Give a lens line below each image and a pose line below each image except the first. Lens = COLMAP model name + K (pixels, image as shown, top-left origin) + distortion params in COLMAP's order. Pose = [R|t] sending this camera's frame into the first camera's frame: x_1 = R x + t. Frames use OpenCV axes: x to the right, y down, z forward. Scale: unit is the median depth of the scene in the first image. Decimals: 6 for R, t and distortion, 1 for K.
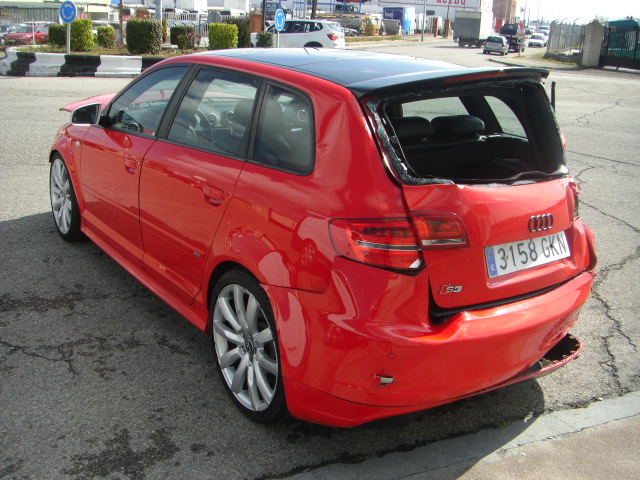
lens RADIAL K [[725.0, 0, 318.3], [0, 725.0, 241.3], [0, 0, 1]] dist [-0.140820, 0.000000]
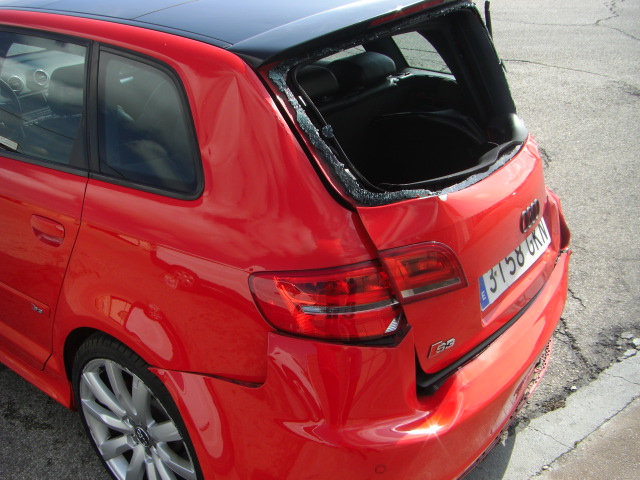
lens RADIAL K [[725.0, 0, 311.3], [0, 725.0, 254.9], [0, 0, 1]] dist [-0.140820, 0.000000]
pose [[0.963448, -0.165918, 0.210330, -0.056776], [0.131082, 0.976685, 0.170014, -0.131319], [-0.233634, -0.136229, 0.962734, 0.331106]]
